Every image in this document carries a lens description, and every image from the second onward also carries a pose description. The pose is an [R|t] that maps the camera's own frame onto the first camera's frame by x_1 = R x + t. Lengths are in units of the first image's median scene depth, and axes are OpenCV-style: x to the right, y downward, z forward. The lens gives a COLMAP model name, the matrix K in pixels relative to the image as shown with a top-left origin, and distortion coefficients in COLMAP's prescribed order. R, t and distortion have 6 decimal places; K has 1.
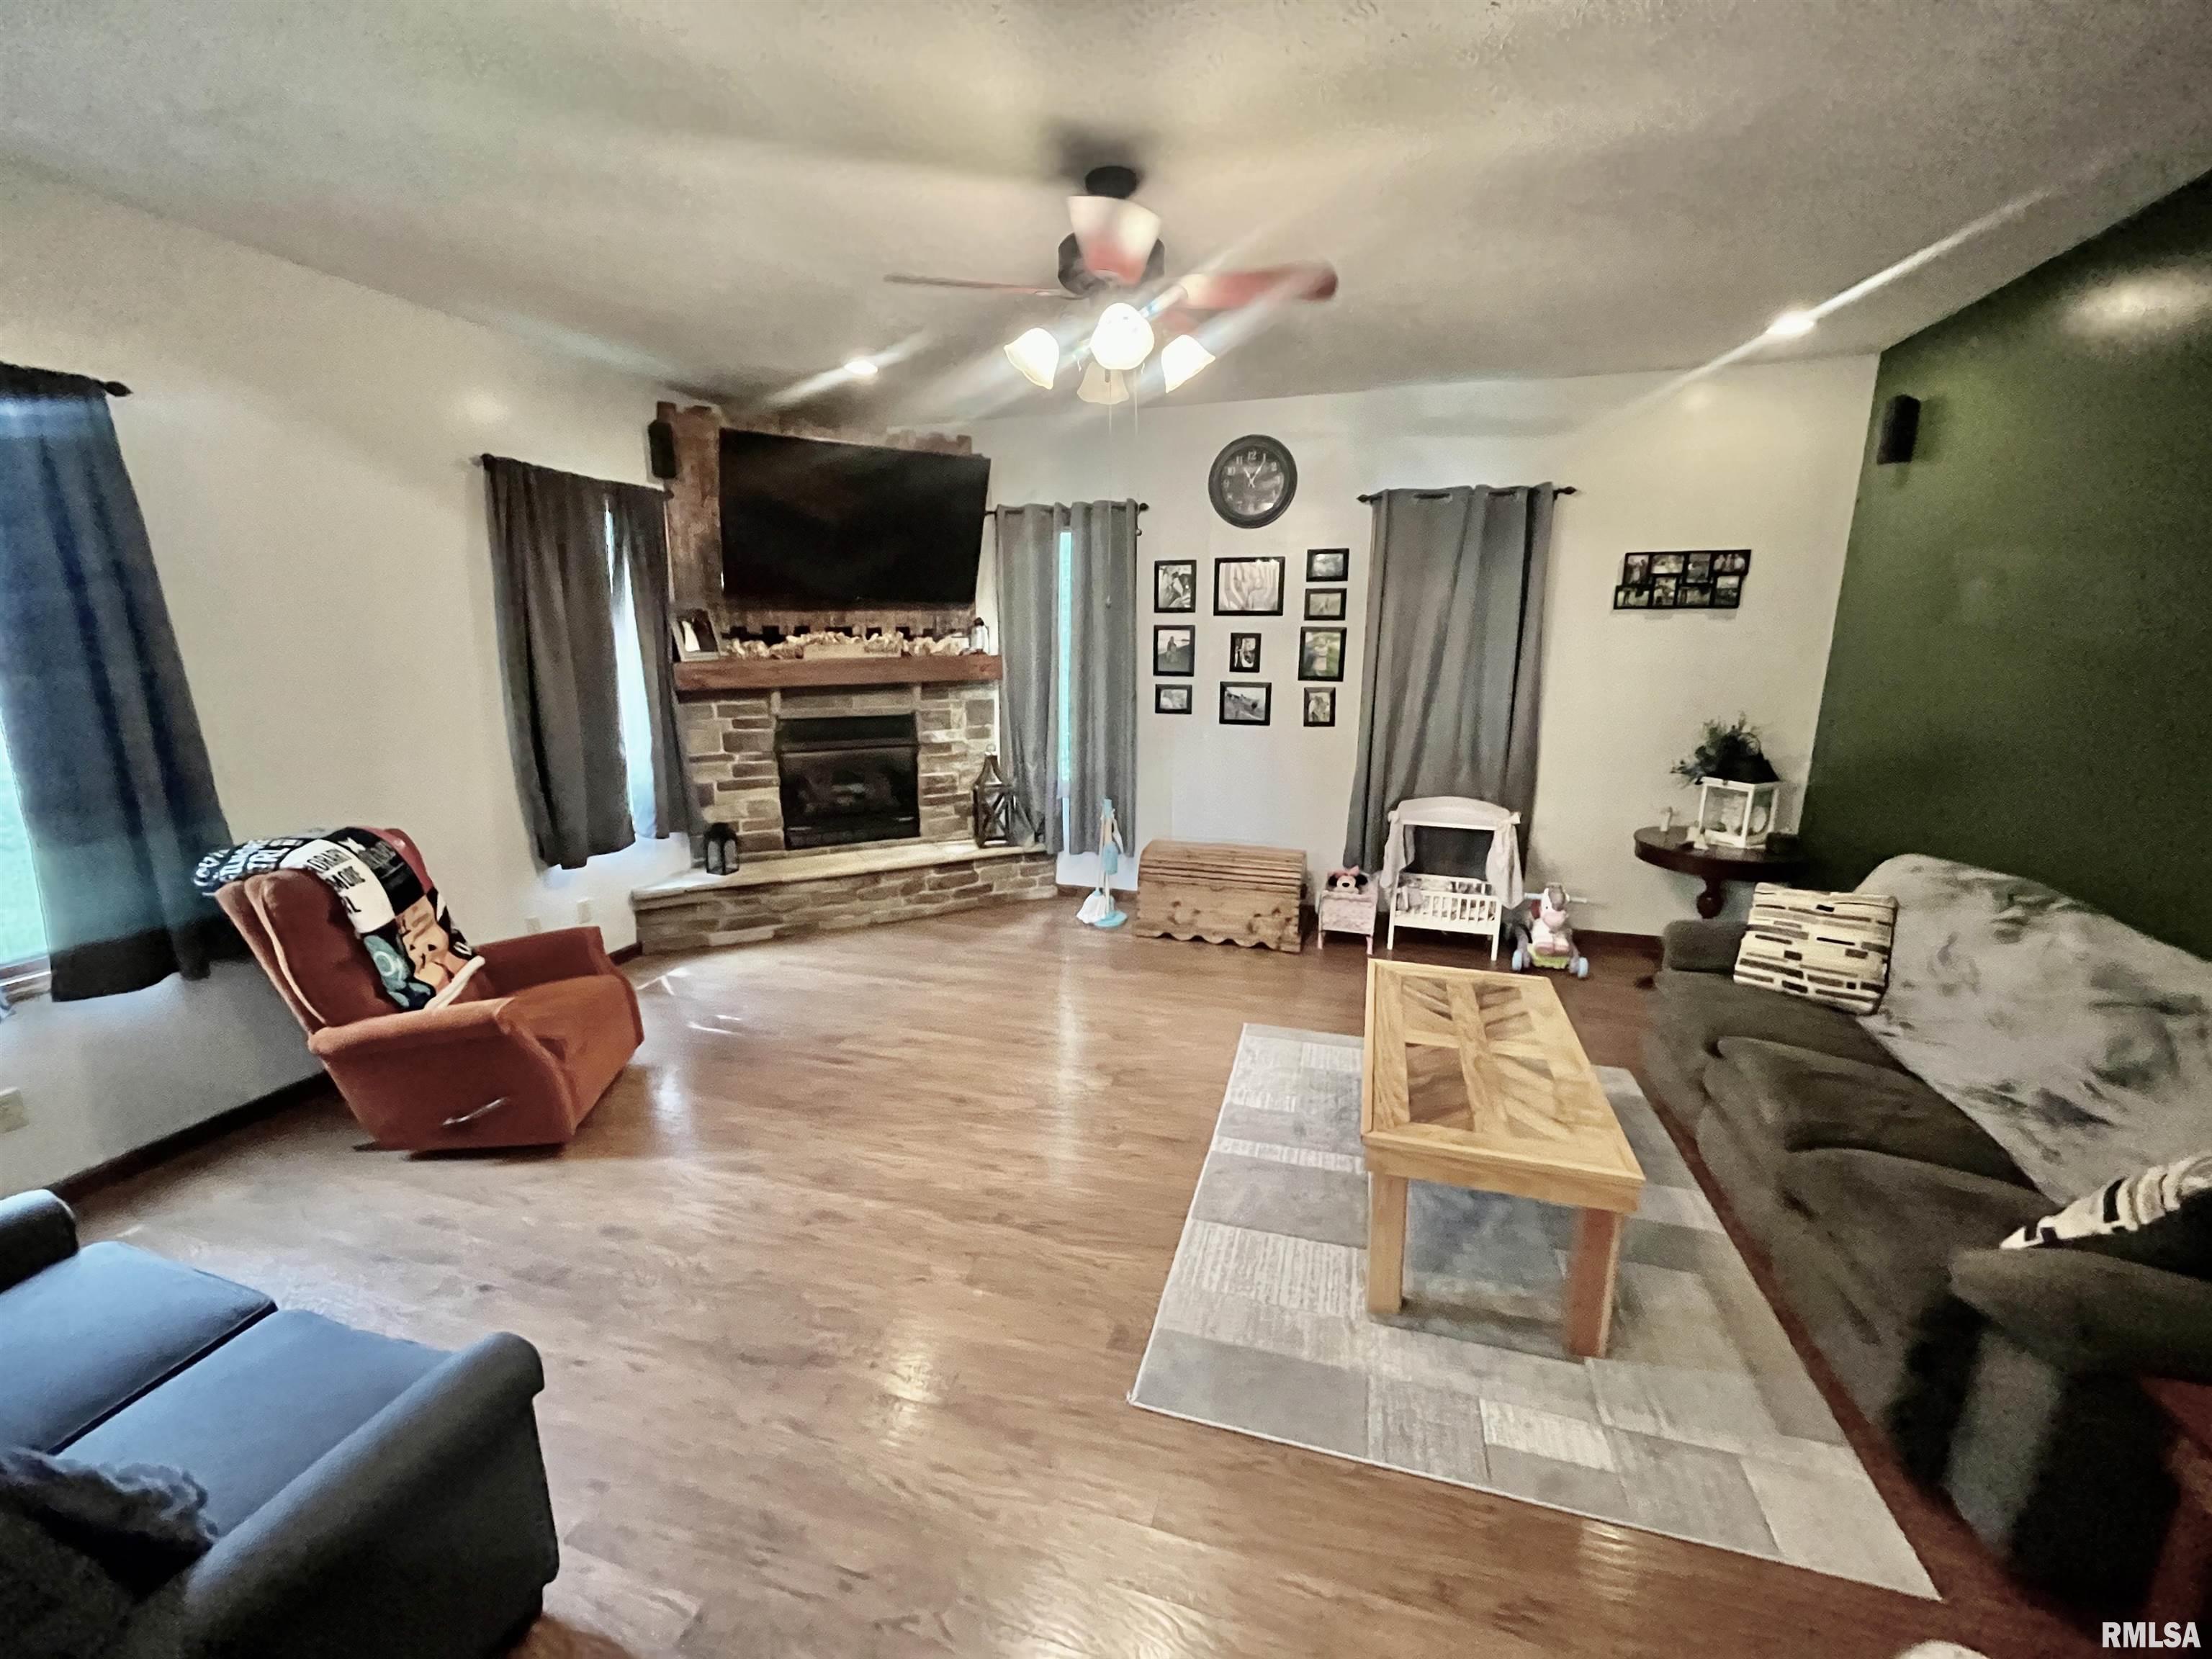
lens RADIAL K [[895.3, 0, 1100.2], [0, 895.3, 829.3], [0, 0, 1]] dist [-0.003372, 0.000442]
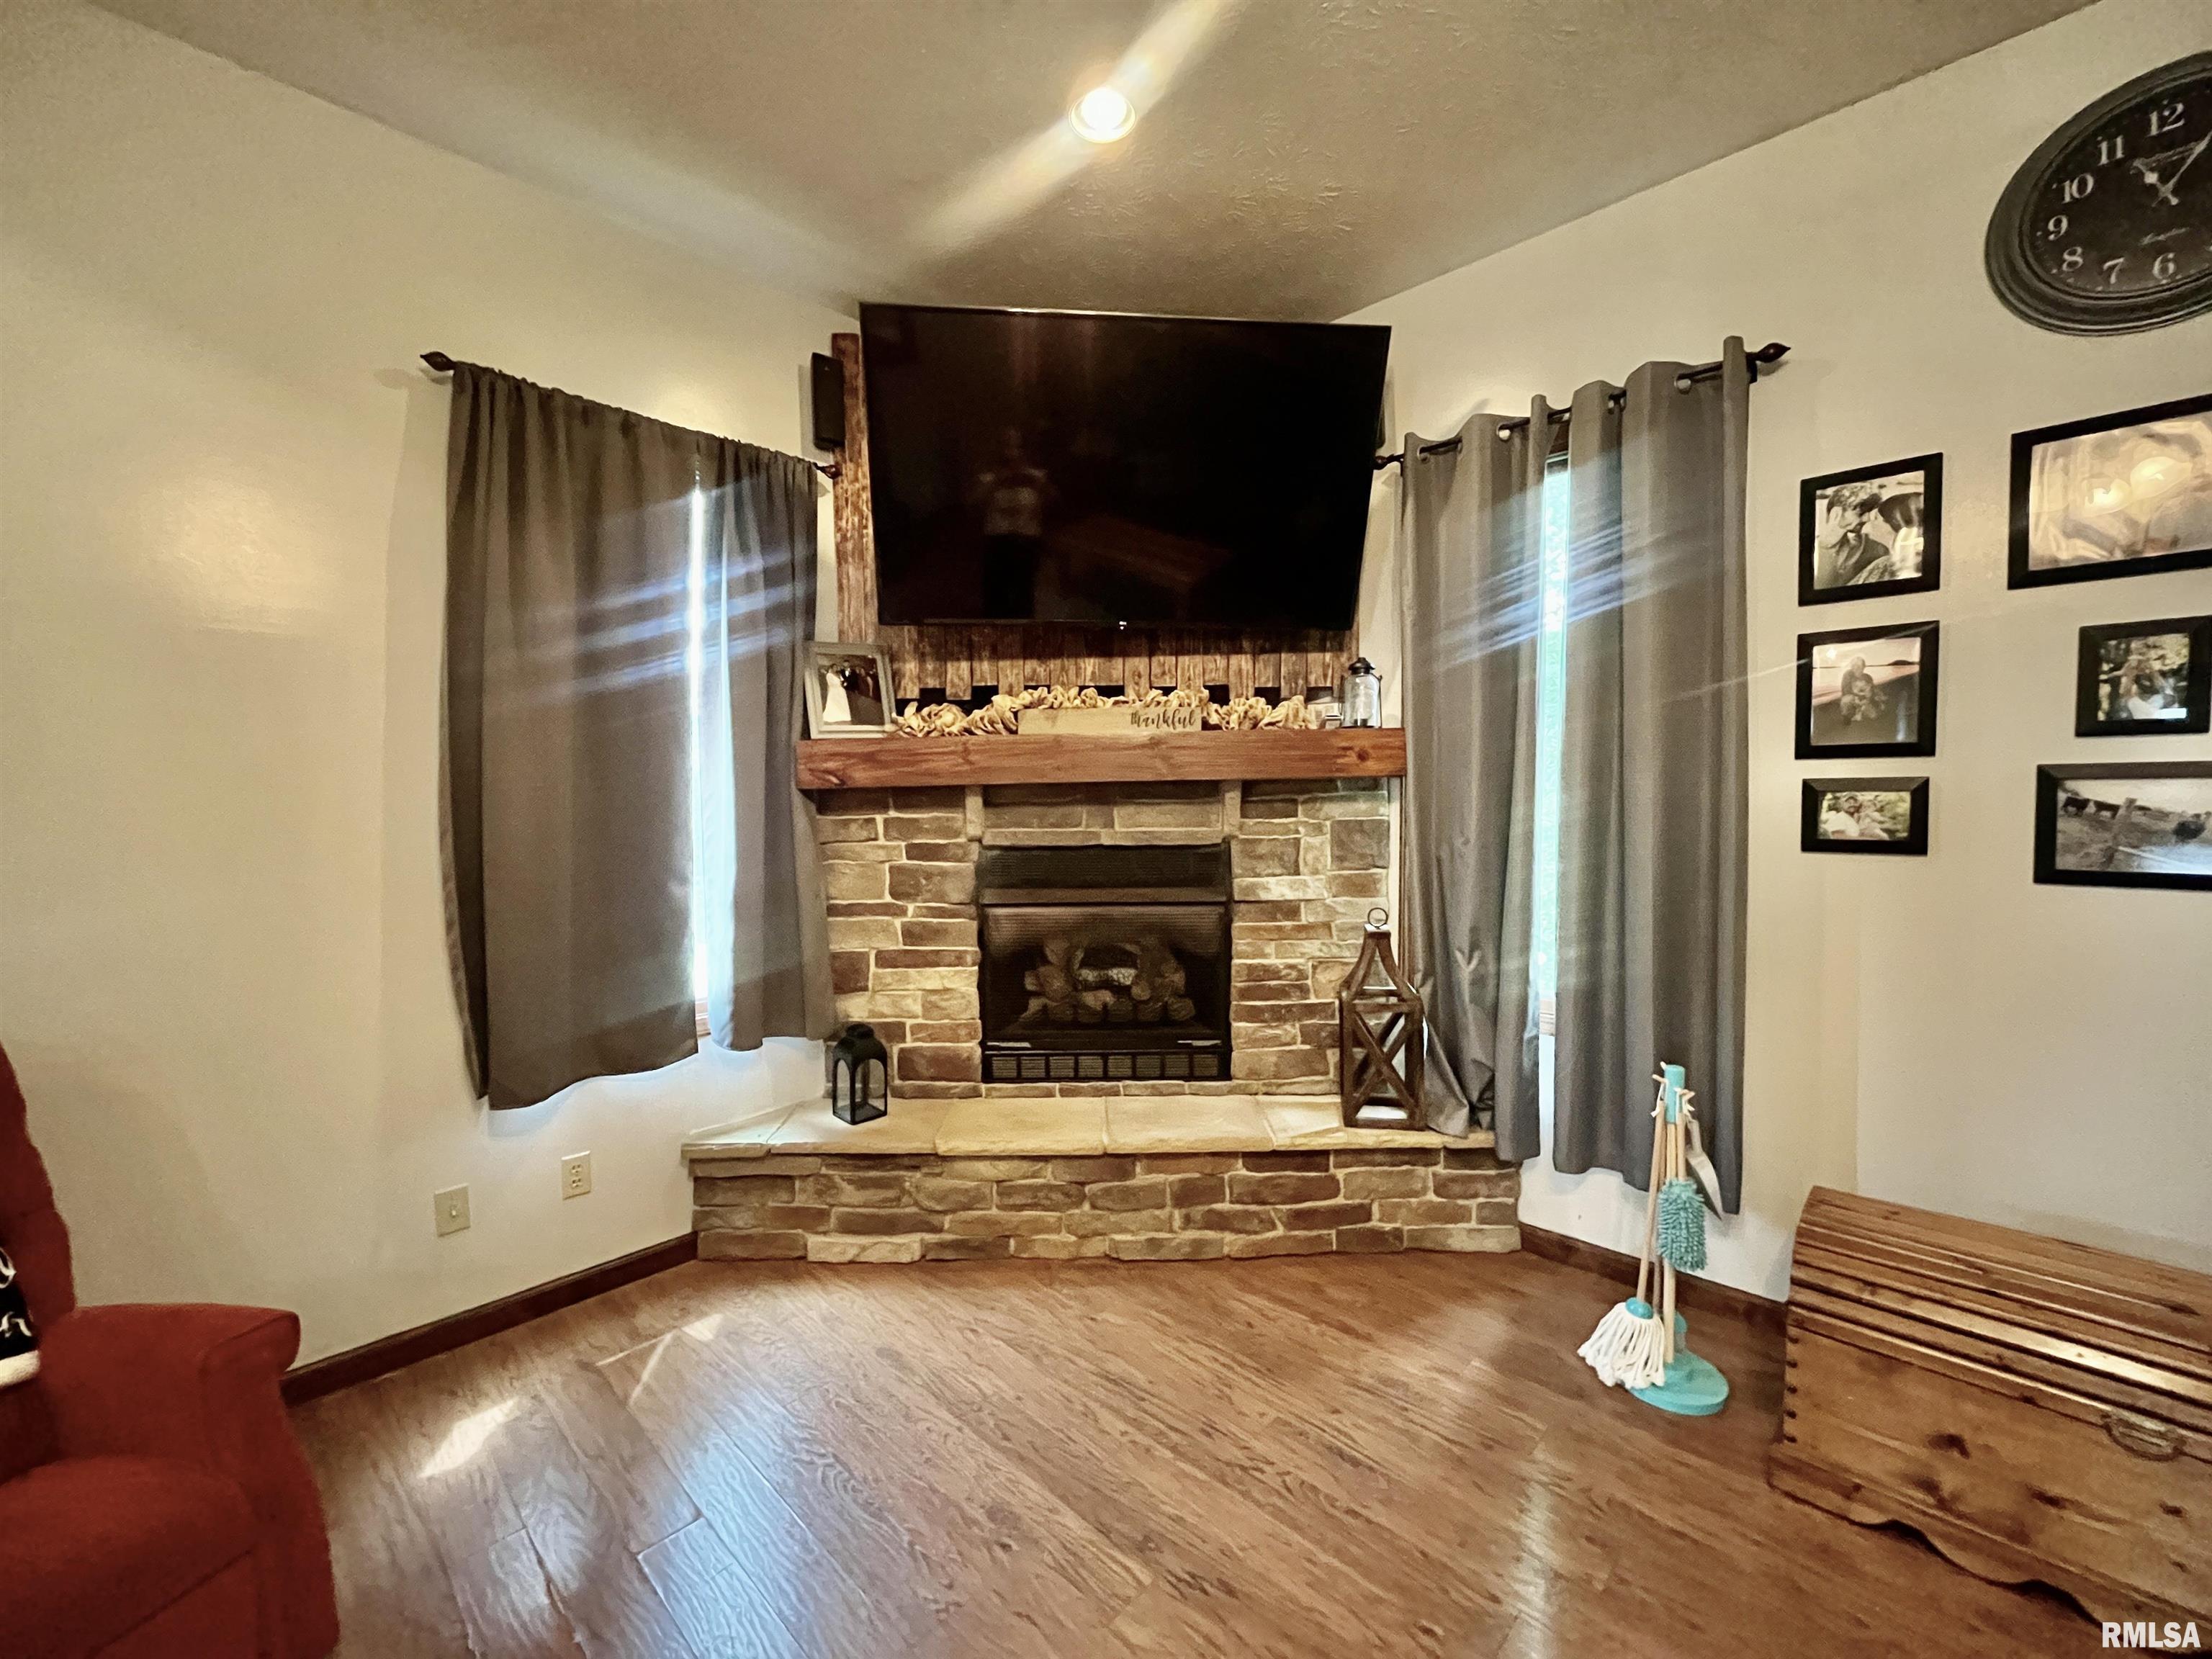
lens RADIAL K [[895.3, 0, 1101.9], [0, 895.3, 830.7], [0, 0, 1]] dist [-0.003372, 0.000442]
pose [[0.892623, 0.009142, -0.450712, -0.039081], [-0.087937, 0.984119, -0.154196, -0.051317], [0.442144, 0.177273, 0.879251, 0.527572]]
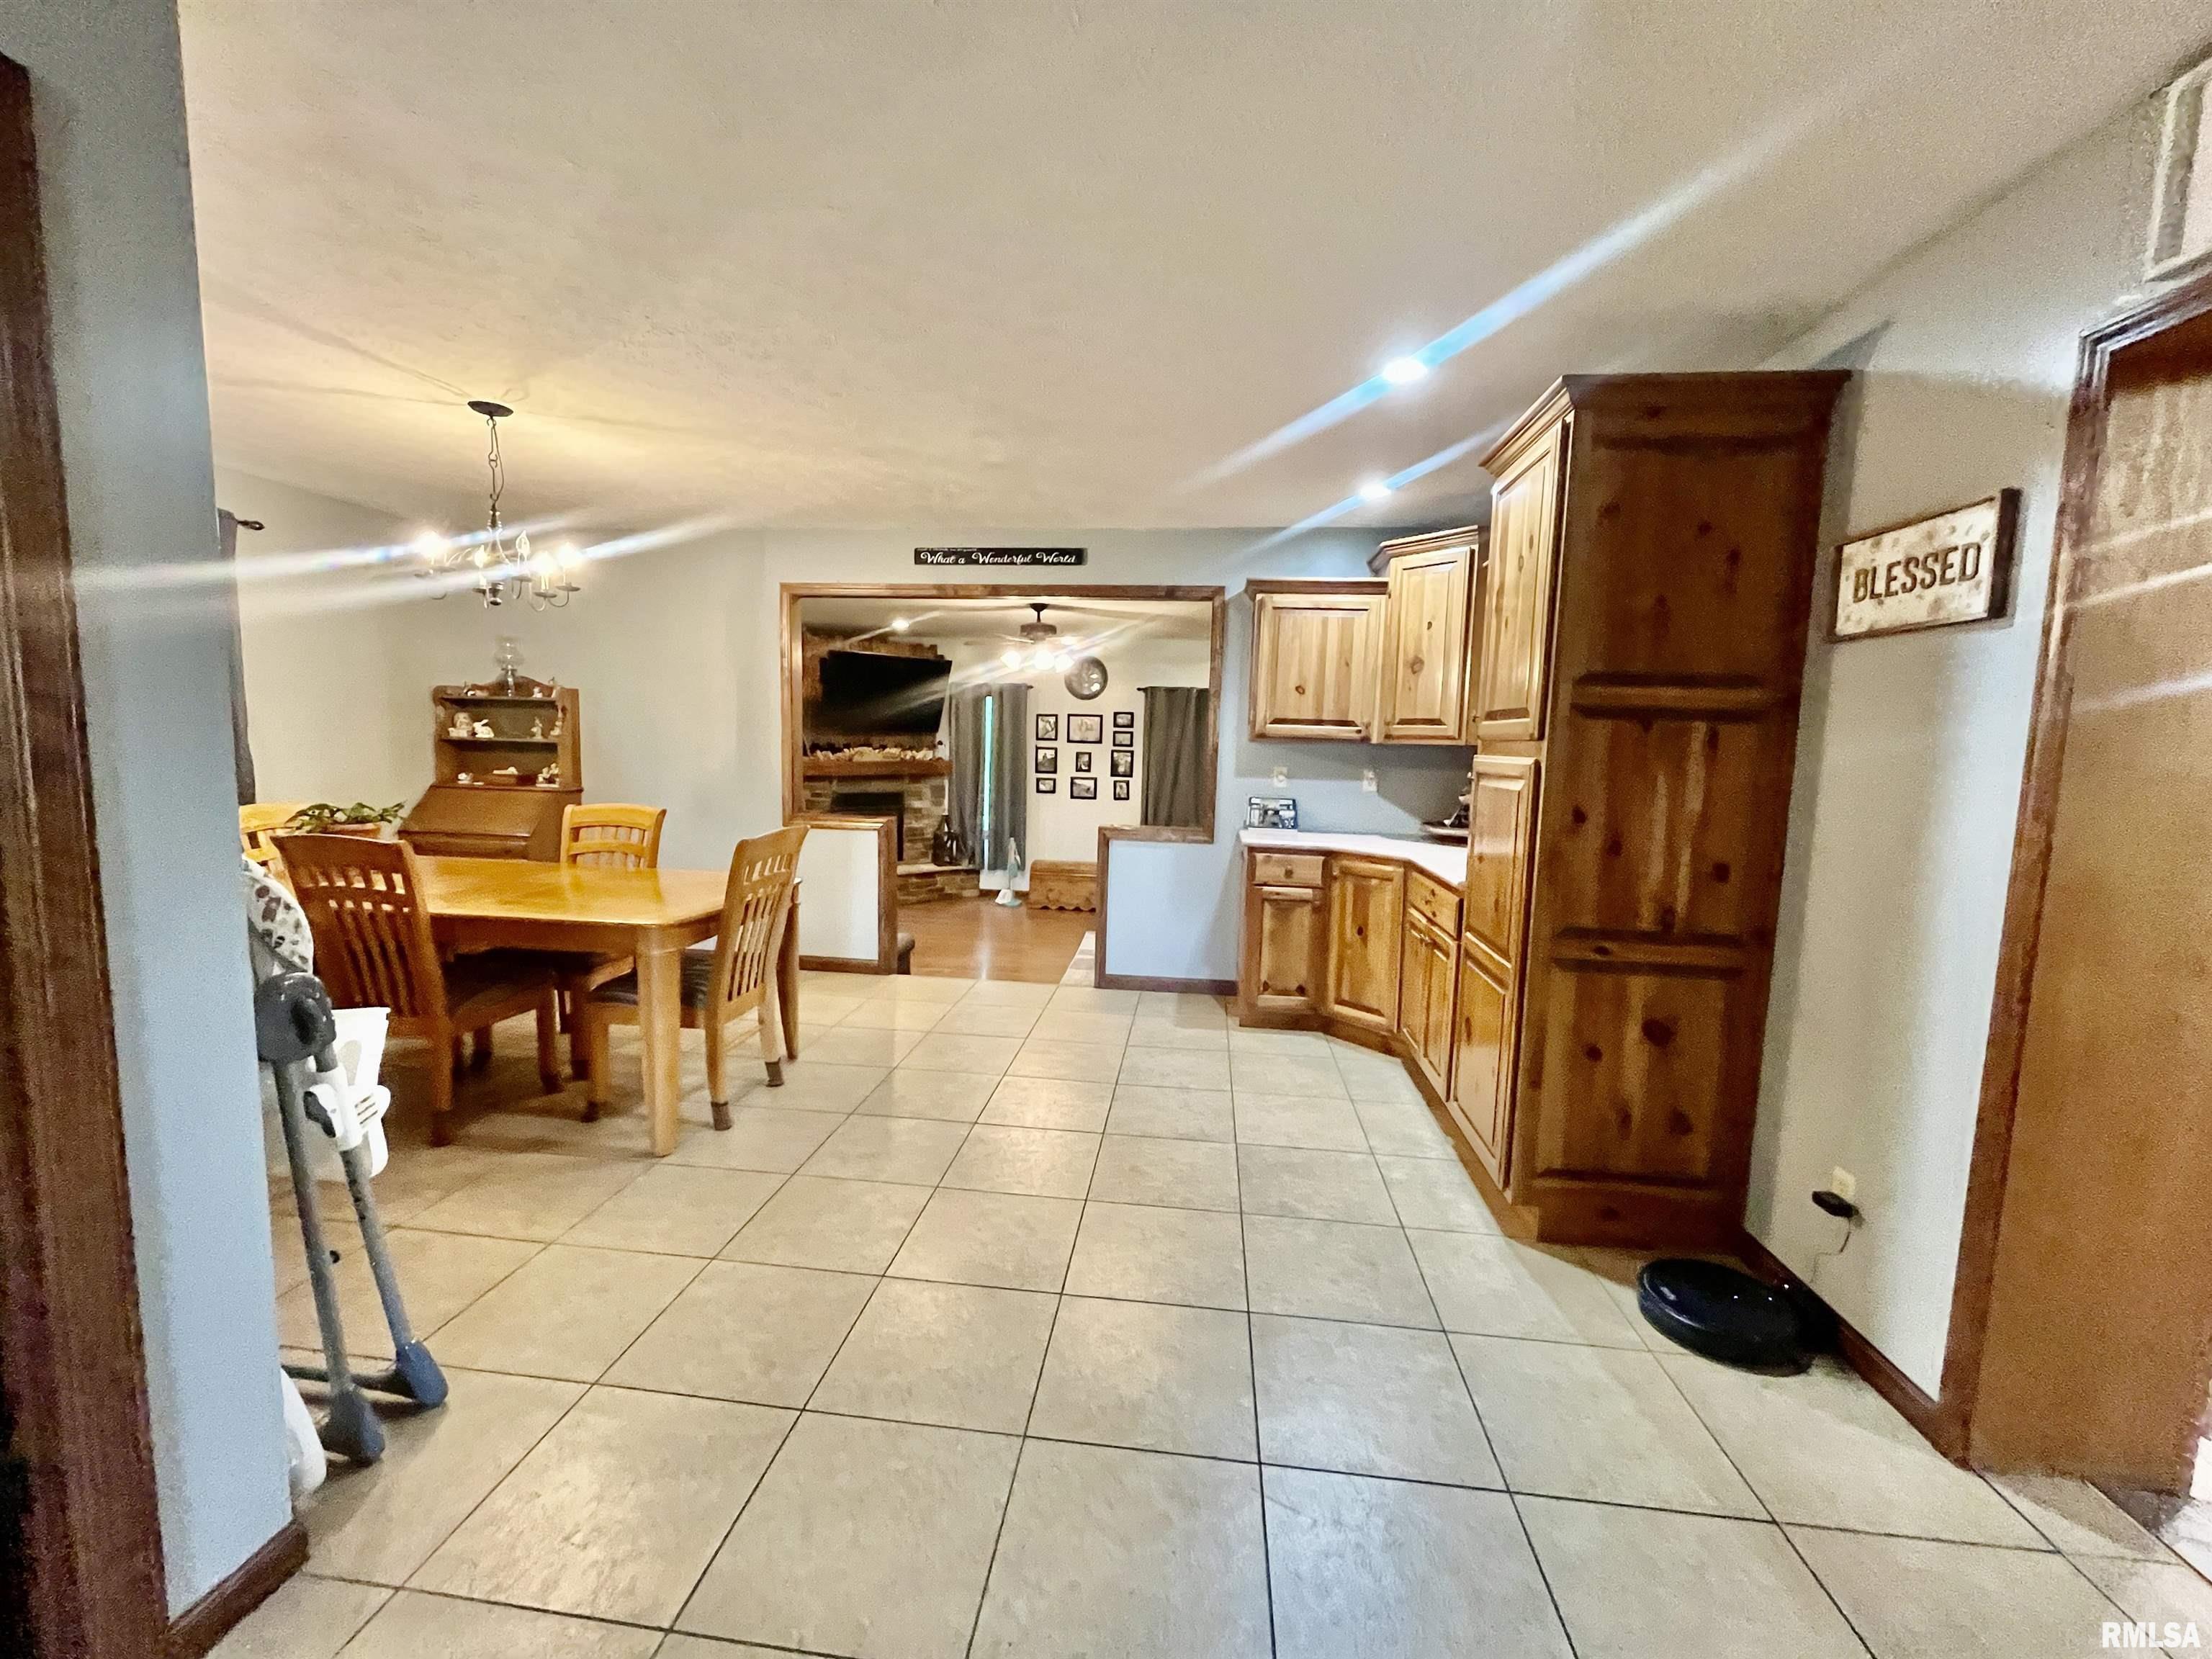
lens RADIAL K [[895.3, 0, 1093.8], [0, 895.3, 834.6], [0, 0, 1]] dist [-0.003372, 0.000442]
pose [[0.984261, 0.003795, 0.176681, -0.154725], [0.014351, 0.994751, -0.101315, 0.152512], [-0.176138, 0.102256, 0.979040, -0.867102]]
